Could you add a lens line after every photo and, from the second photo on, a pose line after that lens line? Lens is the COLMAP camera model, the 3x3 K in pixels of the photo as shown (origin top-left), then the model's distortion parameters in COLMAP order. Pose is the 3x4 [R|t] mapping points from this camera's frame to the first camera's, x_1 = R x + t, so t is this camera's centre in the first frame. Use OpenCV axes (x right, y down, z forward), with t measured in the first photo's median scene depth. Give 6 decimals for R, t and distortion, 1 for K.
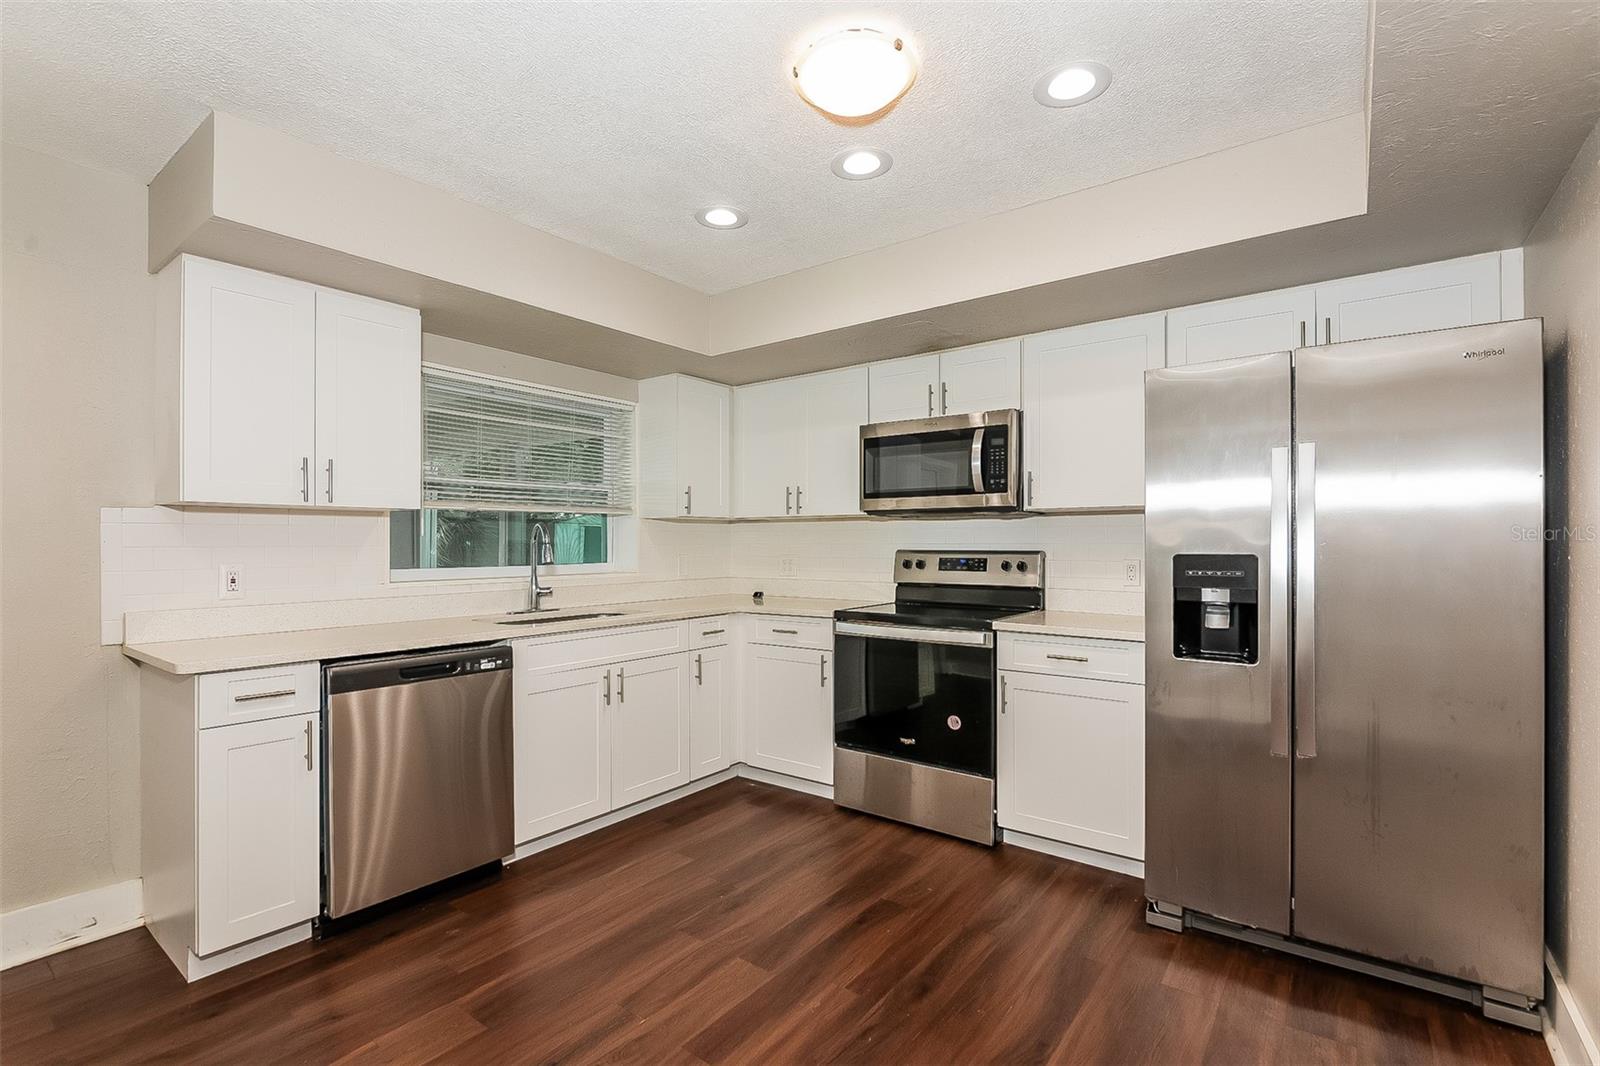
lens RADIAL K [[734.7, 0, 800.0], [0, 734.7, 542.7], [0, 0, 1]] dist [-0.018489, 0.000806]
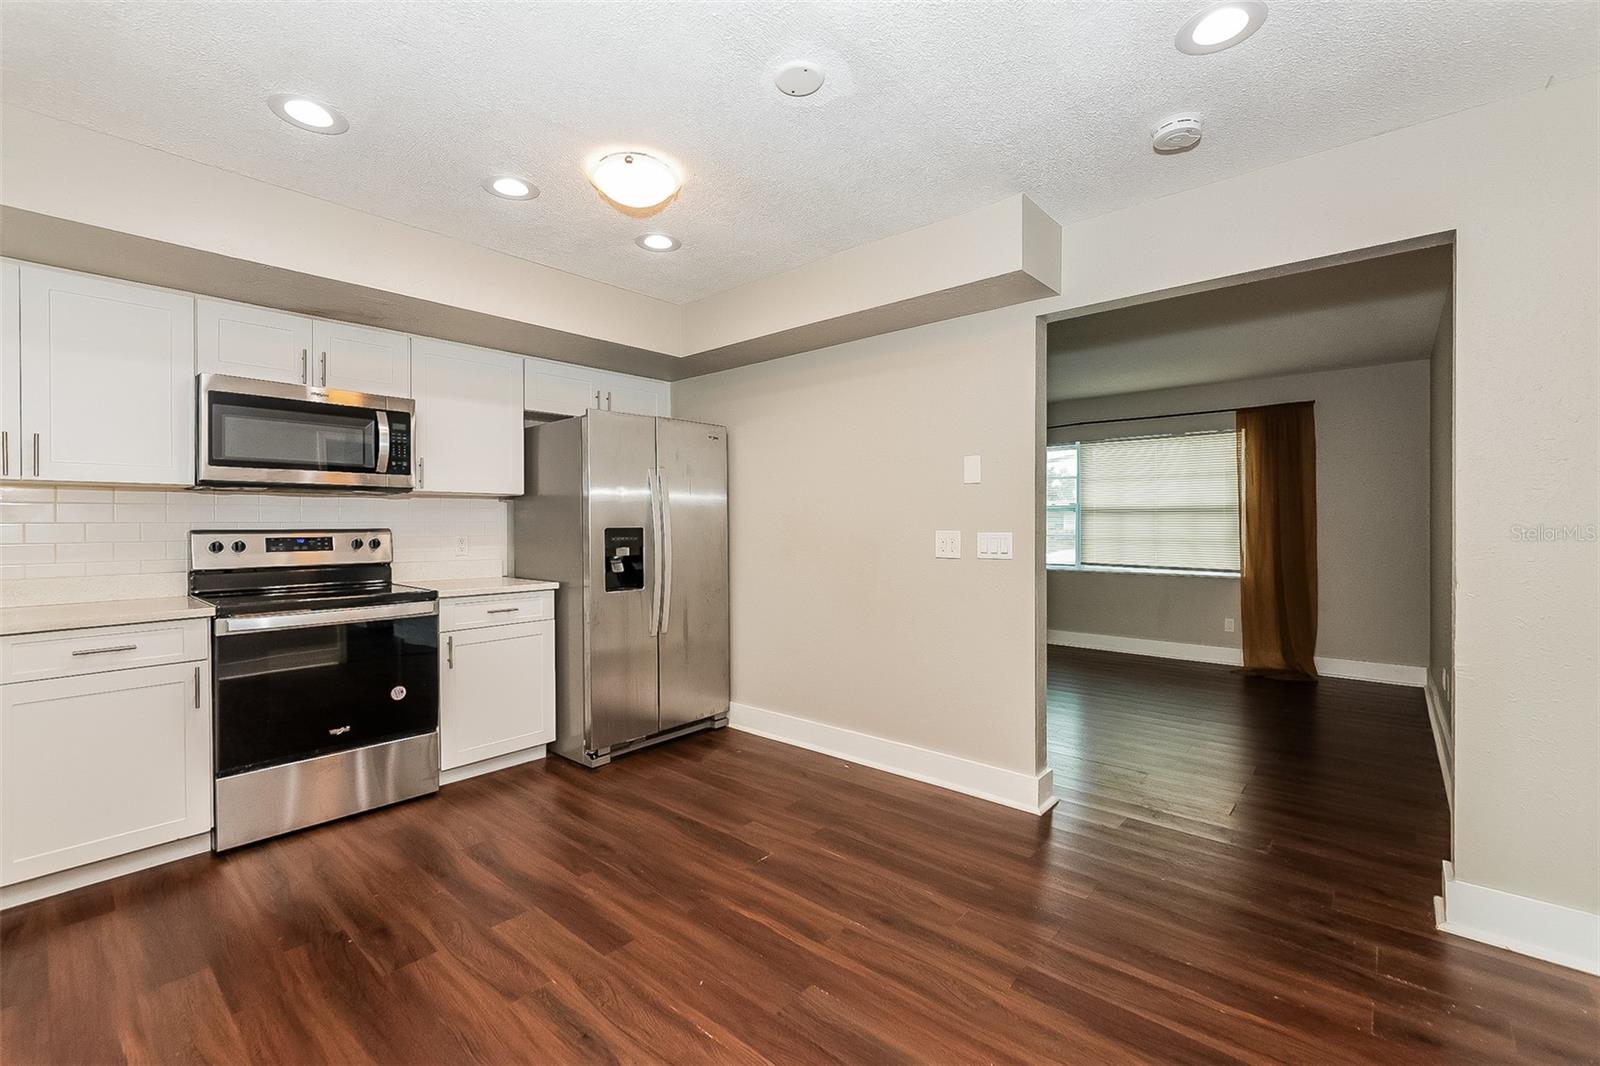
lens RADIAL K [[693.5, 0, 801.6], [0, 693.5, 519.4], [0, 0, 1]] dist [0.000747, 0.000068]
pose [[0.046516, 0.003540, 0.998911, -0.760496], [0.001280, 0.999993, -0.003603, 0.002177], [-0.998917, 0.001447, 0.046511, 0.385351]]
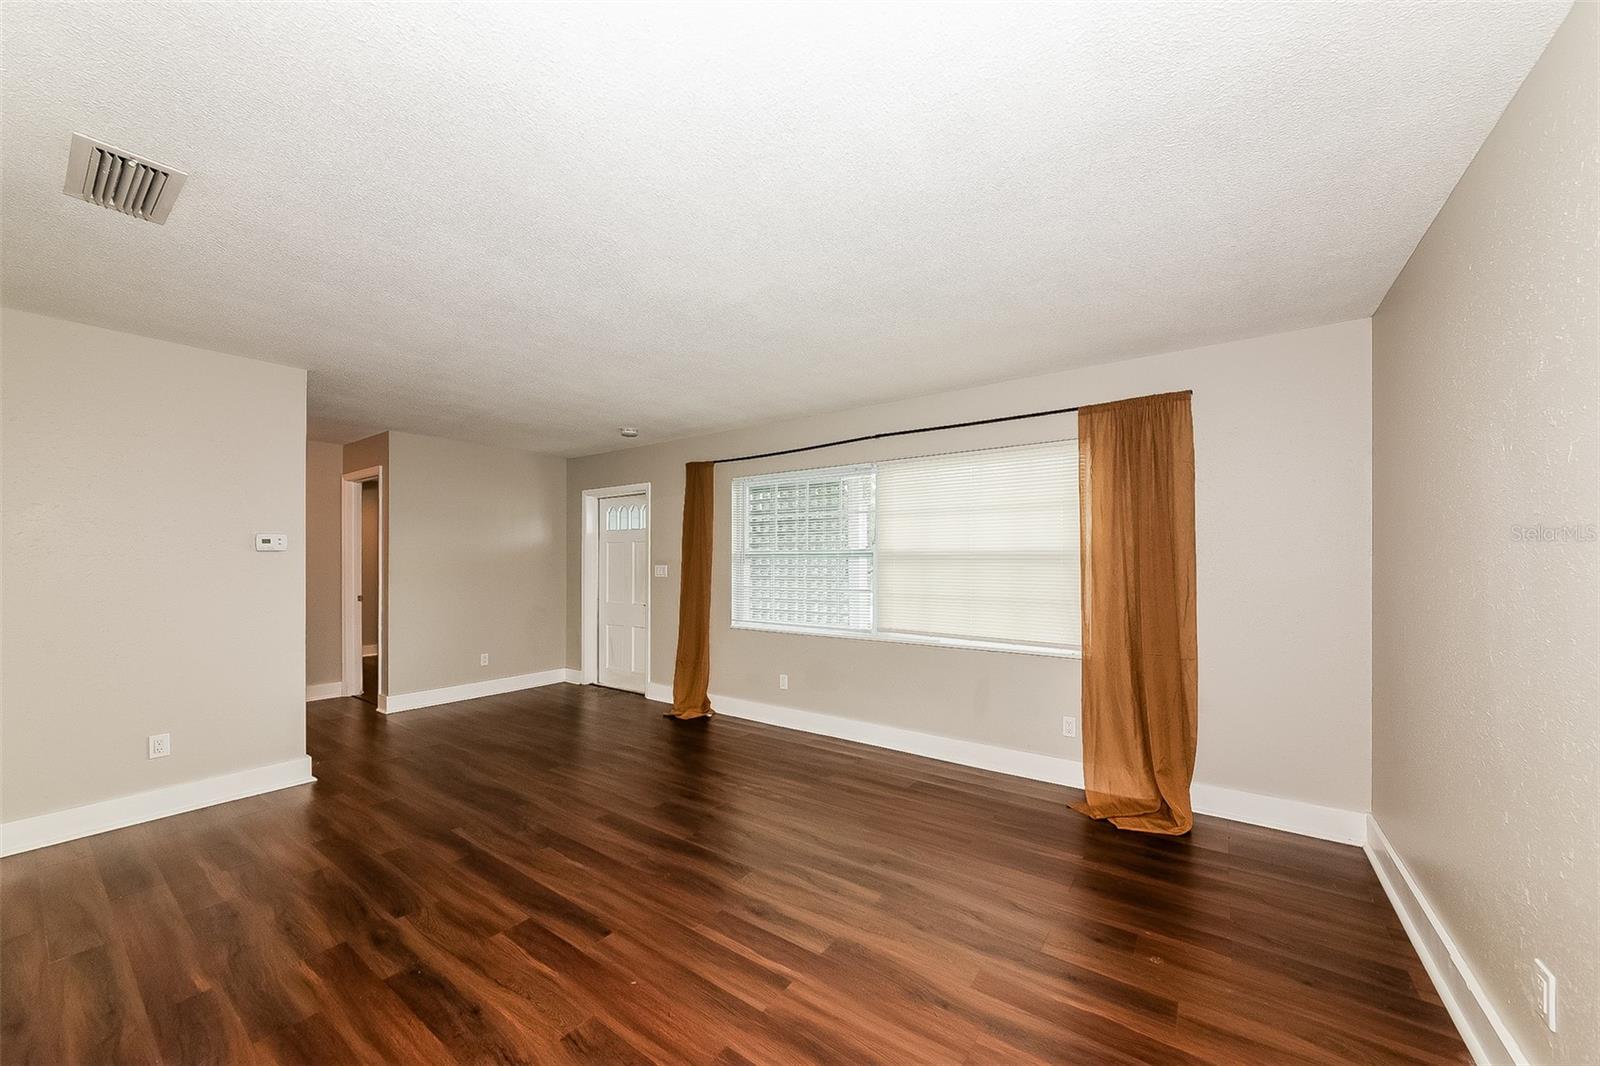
lens RADIAL K [[589.4, 0, 784.2], [0, 589.4, 564.7], [0, 0, 1]] dist [0.001211, 0.000200]
pose [[0.002275, -0.002048, 0.999995, 0.643209], [-0.001129, 0.999997, 0.002050, -0.028409], [-0.999997, -0.001134, 0.002273, -0.525547]]
